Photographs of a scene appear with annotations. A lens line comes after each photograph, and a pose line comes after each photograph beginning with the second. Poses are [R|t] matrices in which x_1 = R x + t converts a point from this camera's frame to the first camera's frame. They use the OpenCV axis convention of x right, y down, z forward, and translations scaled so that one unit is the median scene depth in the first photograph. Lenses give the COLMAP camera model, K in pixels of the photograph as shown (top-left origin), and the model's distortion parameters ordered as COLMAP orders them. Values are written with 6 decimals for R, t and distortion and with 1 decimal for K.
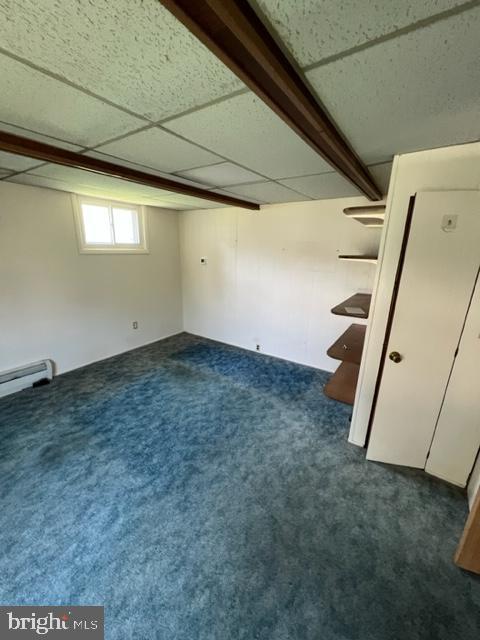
lens RADIAL K [[255.4, 0, 237.3], [0, 255.4, 319.4], [0, 0, 1]] dist [0.001007, 0.000136]
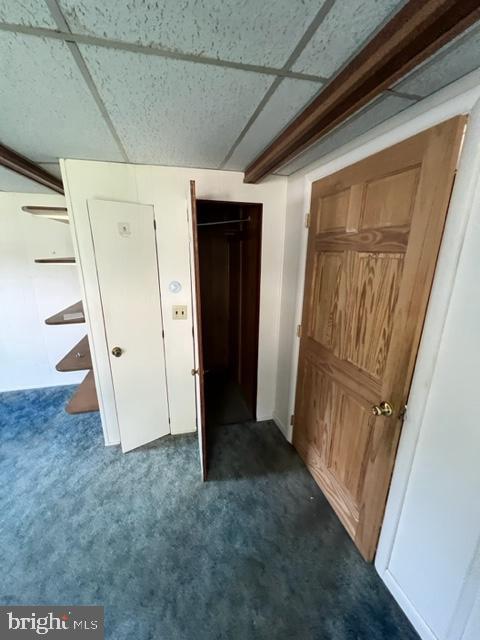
lens RADIAL K [[255.4, 0, 237.8], [0, 255.4, 320.6], [0, 0, 1]] dist [0.001007, 0.000136]
pose [[0.655960, -0.213817, 0.723878, 0.164204], [0.209109, 0.972979, 0.097906, 0.015443], [-0.725252, 0.087147, 0.682946, -0.093922]]
